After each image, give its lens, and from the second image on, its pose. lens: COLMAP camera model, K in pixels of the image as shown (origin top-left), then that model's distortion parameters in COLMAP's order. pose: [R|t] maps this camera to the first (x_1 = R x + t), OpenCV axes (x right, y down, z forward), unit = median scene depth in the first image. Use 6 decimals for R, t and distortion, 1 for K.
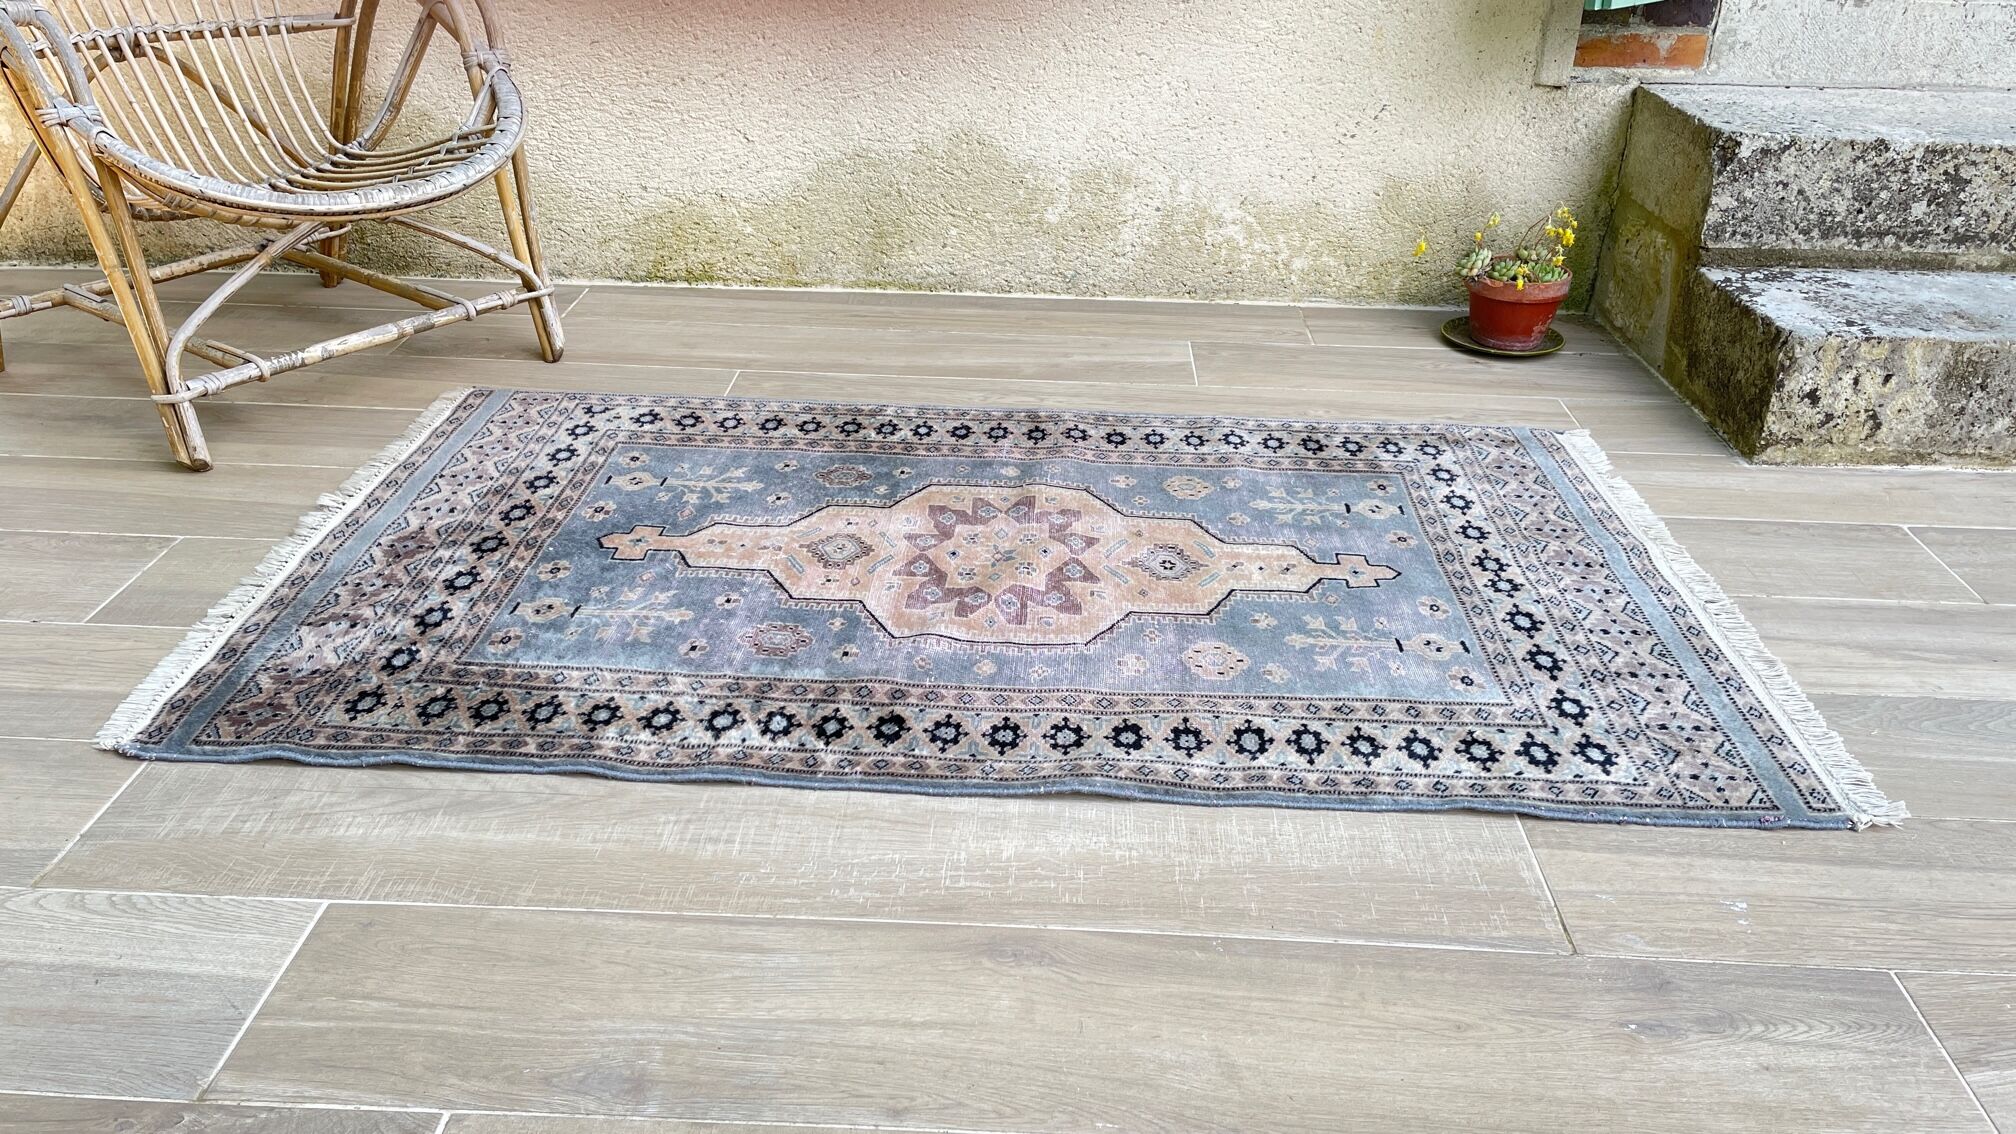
lens RADIAL K [[1580.0, 0, 1019.1], [0, 1580.0, 556.9], [0, 0, 1]] dist [0.080218, -0.127517]
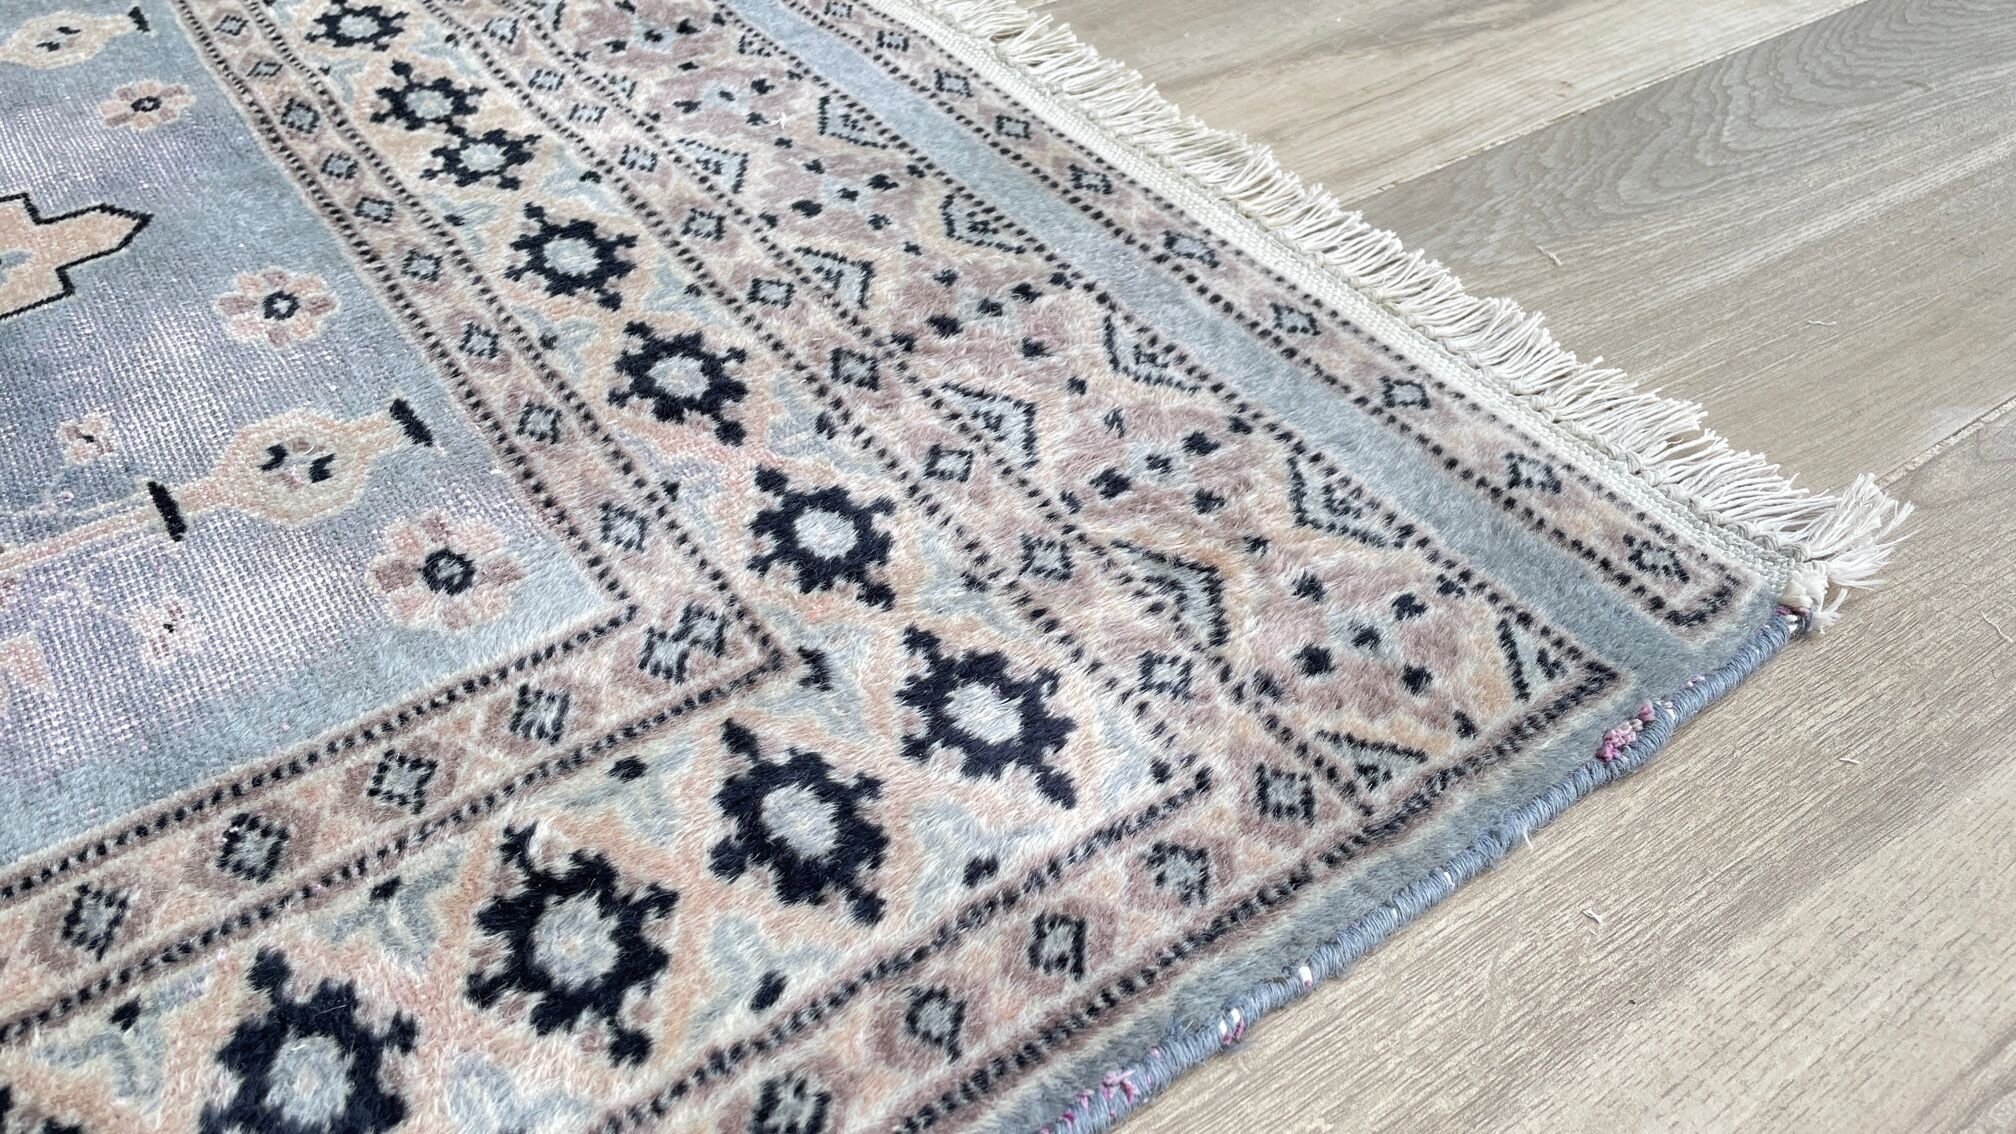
lens RADIAL K [[1580.0, 0, 1019.1], [0, 1580.0, 556.9], [0, 0, 1]] dist [0.080218, -0.127517]
pose [[0.810337, -0.411644, 0.417017, 0.224165], [0.278926, 0.896854, 0.343297, 0.009982], [-0.515319, -0.161869, 0.841572, 0.654333]]
